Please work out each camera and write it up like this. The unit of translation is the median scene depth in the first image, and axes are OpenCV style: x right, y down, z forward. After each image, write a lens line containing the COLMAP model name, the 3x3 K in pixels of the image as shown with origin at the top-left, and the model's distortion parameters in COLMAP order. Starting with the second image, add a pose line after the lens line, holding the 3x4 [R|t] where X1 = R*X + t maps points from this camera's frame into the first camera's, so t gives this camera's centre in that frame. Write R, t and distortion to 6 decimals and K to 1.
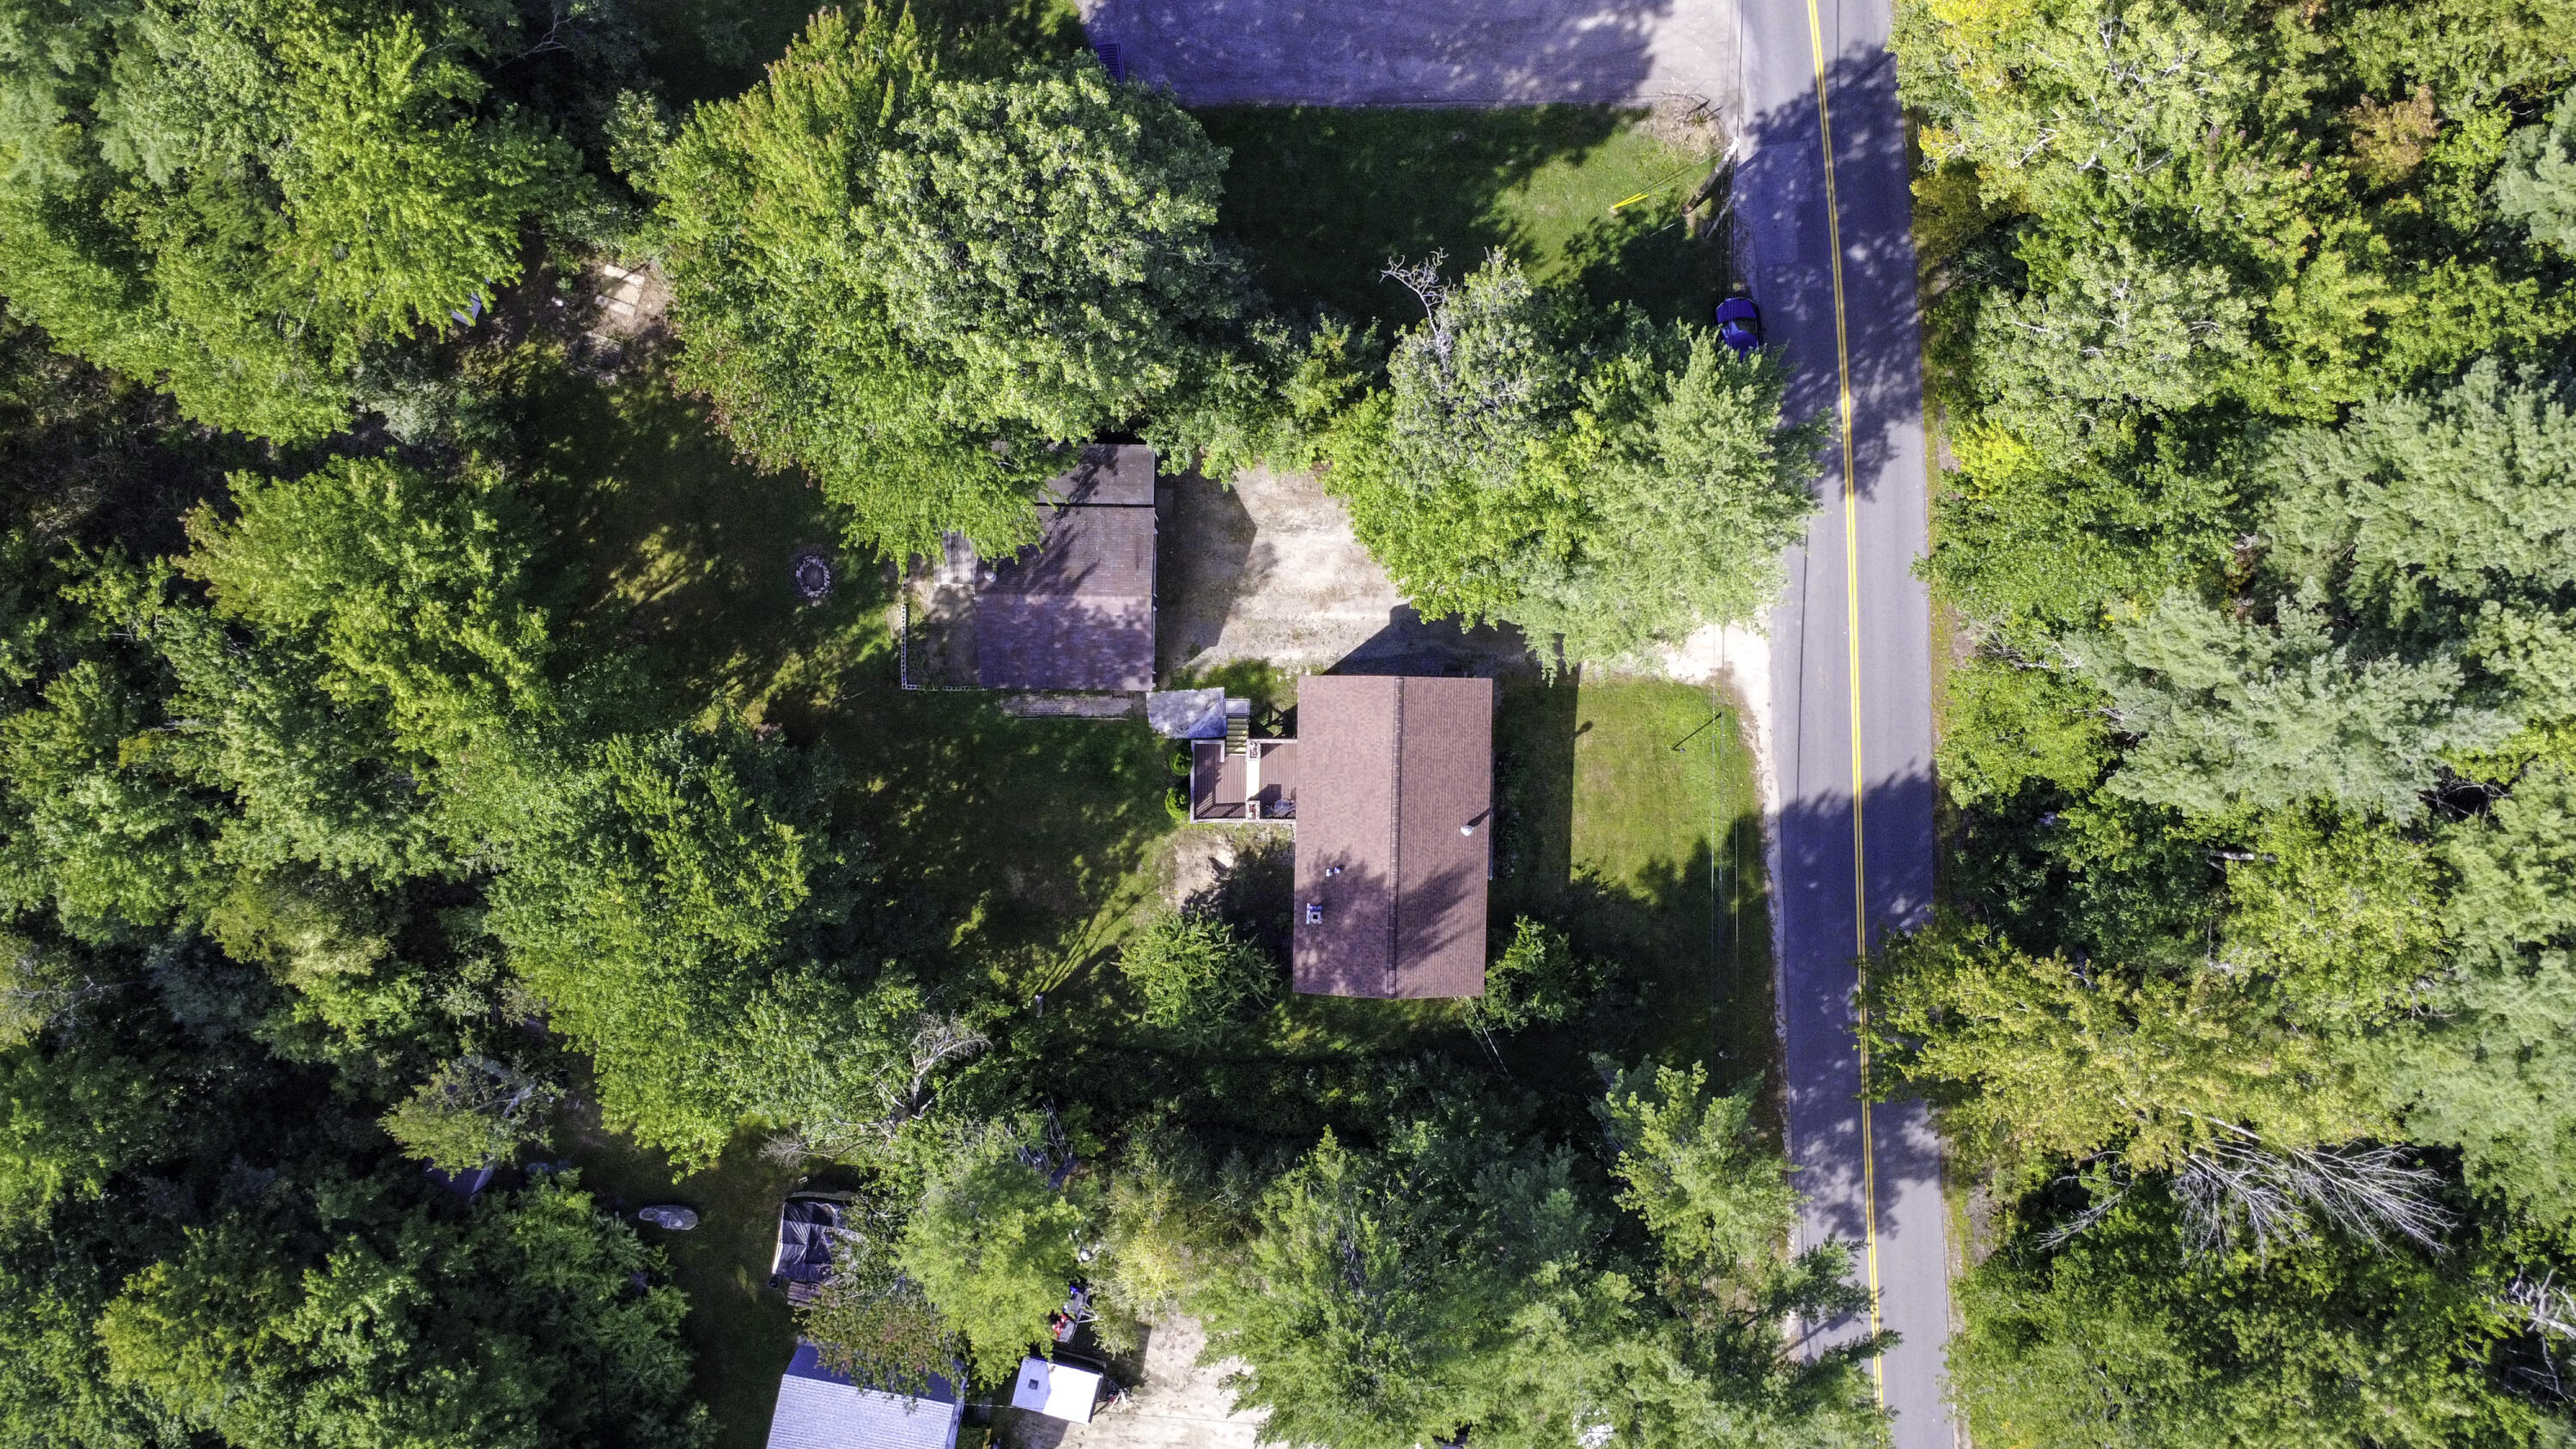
lens RADIAL K [[1873.9, 0, 1288.0], [0, 1873.9, 724.5], [0, 0, 1]] dist [-0.000686, 0.003751]
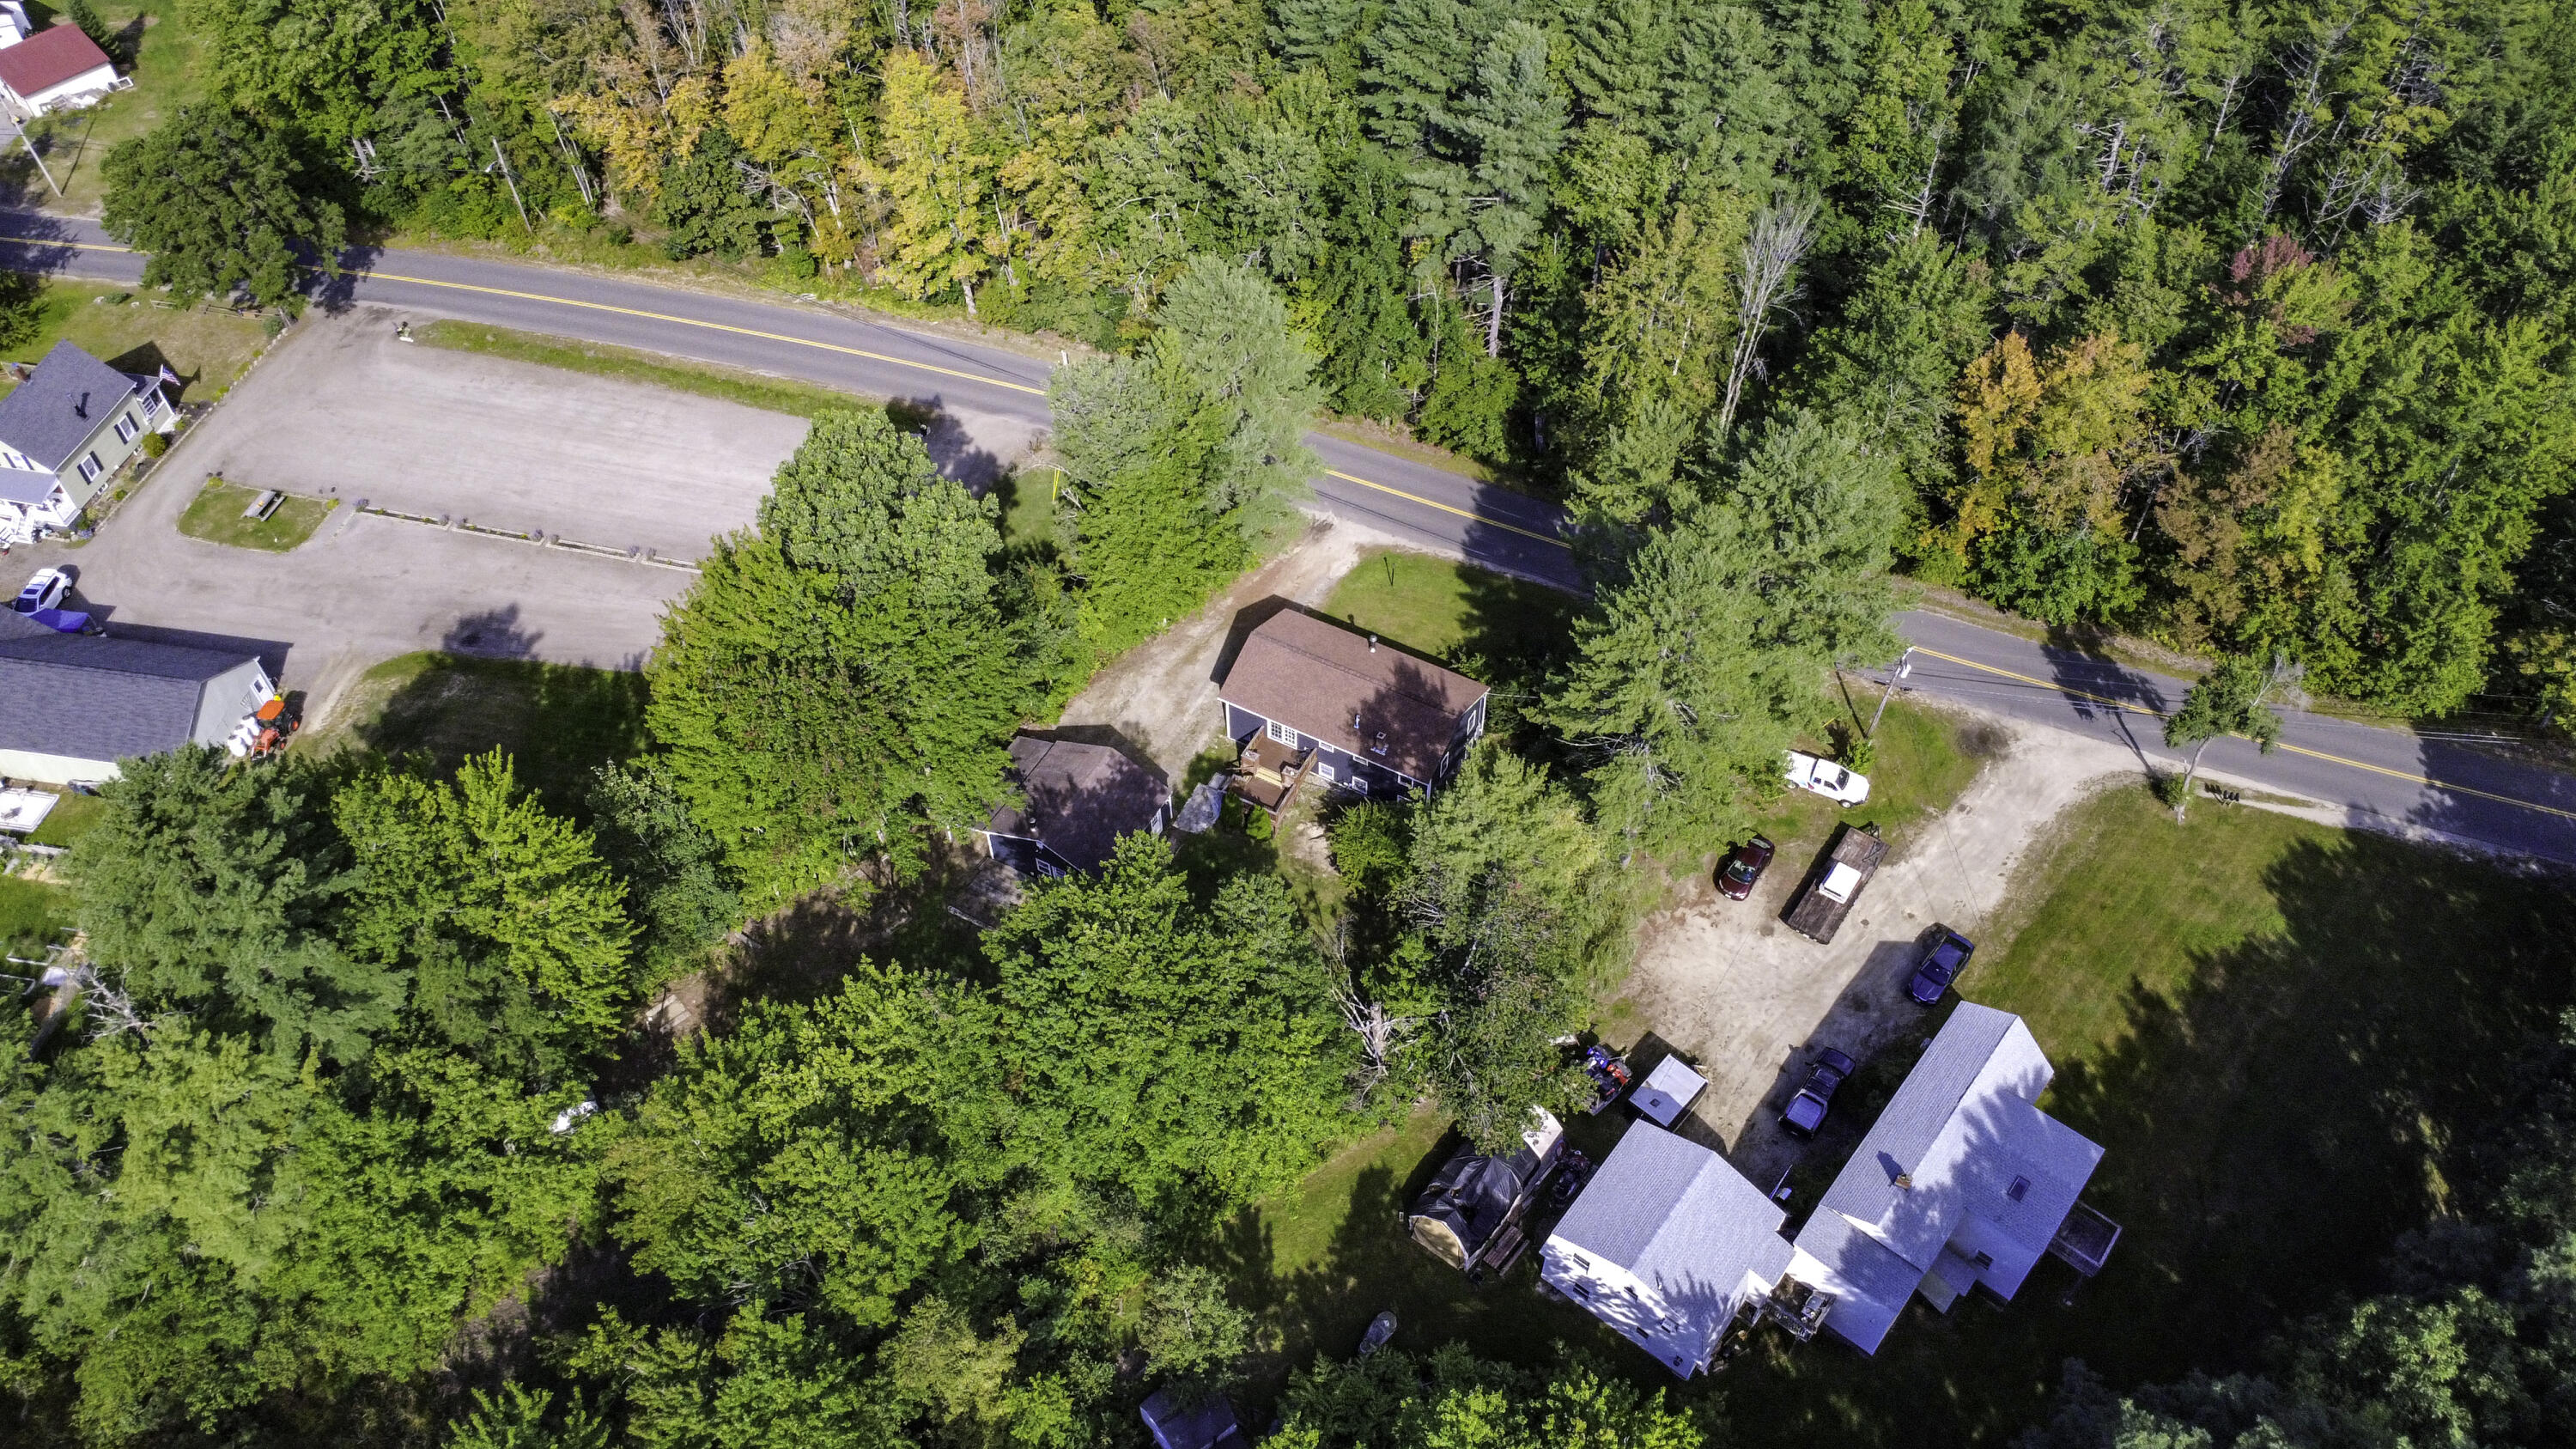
lens RADIAL K [[1873.9, 0, 1288.0], [0, 1873.9, 724.5], [0, 0, 1]] dist [-0.000686, 0.003751]
pose [[0.468186, -0.670507, 0.575519, -0.725162], [0.882722, 0.325381, -0.339012, 0.461308], [0.040047, 0.666744, 0.744210, 0.010085]]
